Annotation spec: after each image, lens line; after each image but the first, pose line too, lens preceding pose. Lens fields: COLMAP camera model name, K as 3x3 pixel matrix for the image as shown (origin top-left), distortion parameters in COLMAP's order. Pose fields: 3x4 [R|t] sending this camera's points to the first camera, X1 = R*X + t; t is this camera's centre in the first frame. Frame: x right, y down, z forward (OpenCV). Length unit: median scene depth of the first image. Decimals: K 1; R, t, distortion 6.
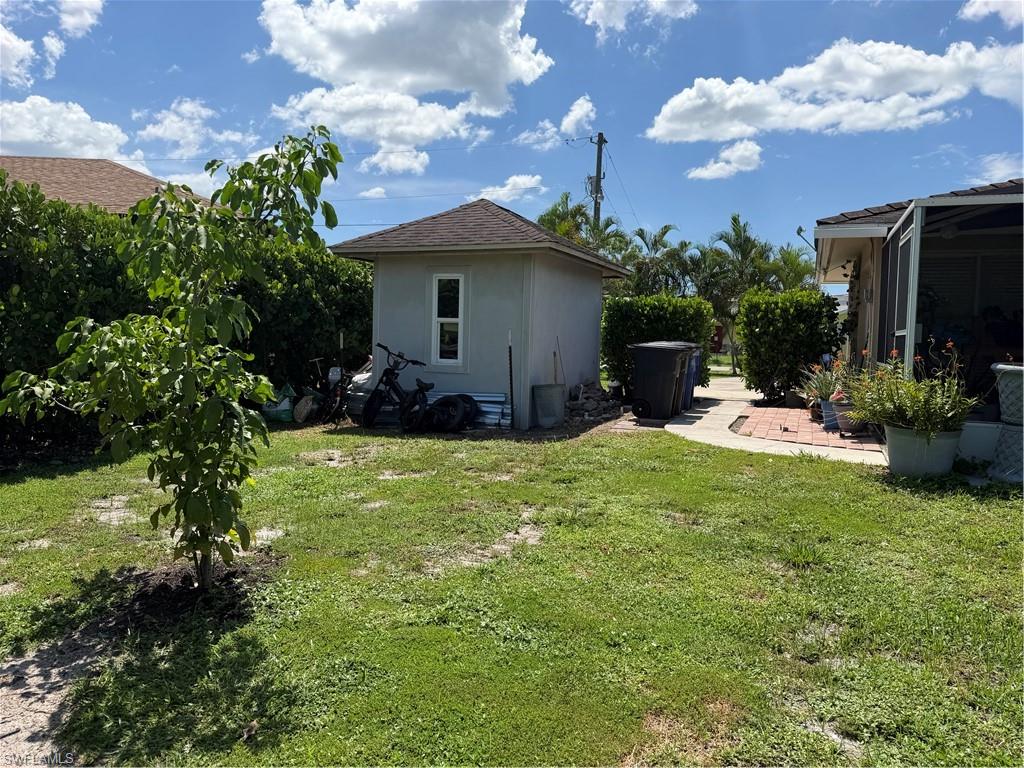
lens RADIAL K [[733.7, 0, 506.7], [0, 733.7, 364.4], [0, 0, 1]] dist [0.046671, -0.051913]
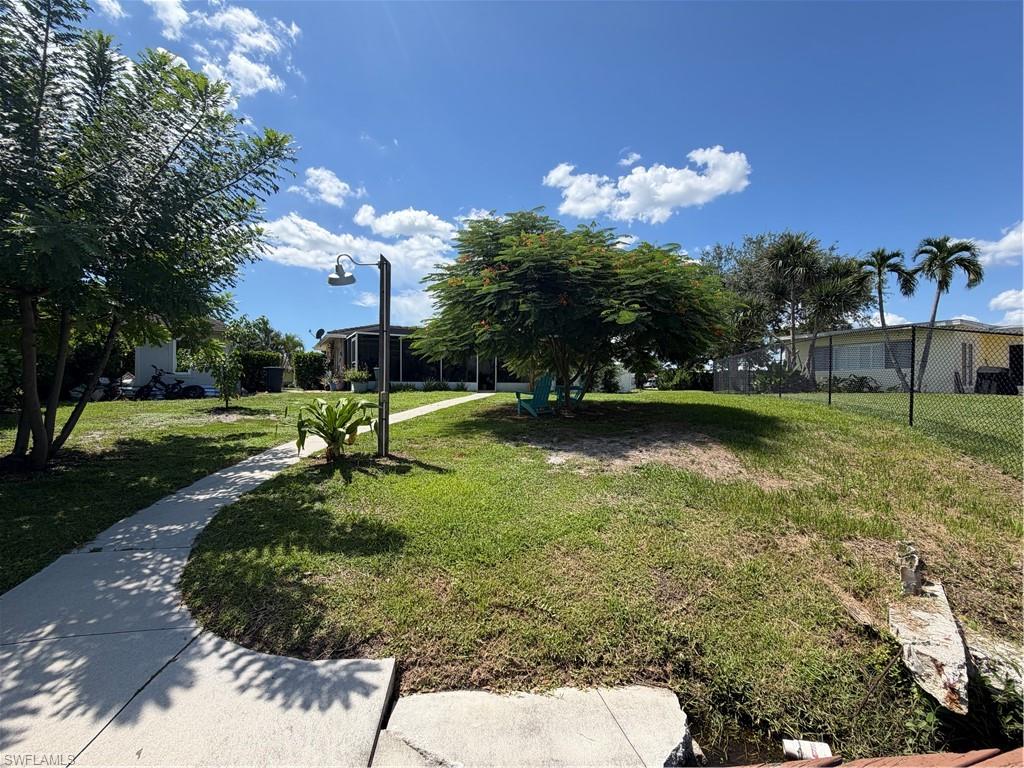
lens RADIAL K [[415.9, 0, 505.0], [0, 415.9, 379.6], [0, 0, 1]] dist [0.003876, 0.001166]
pose [[0.617455, -0.001601, 0.786605, -0.453774], [0.034199, 0.999107, -0.024811, 0.080198], [-0.785863, 0.042220, 0.616958, -0.643357]]
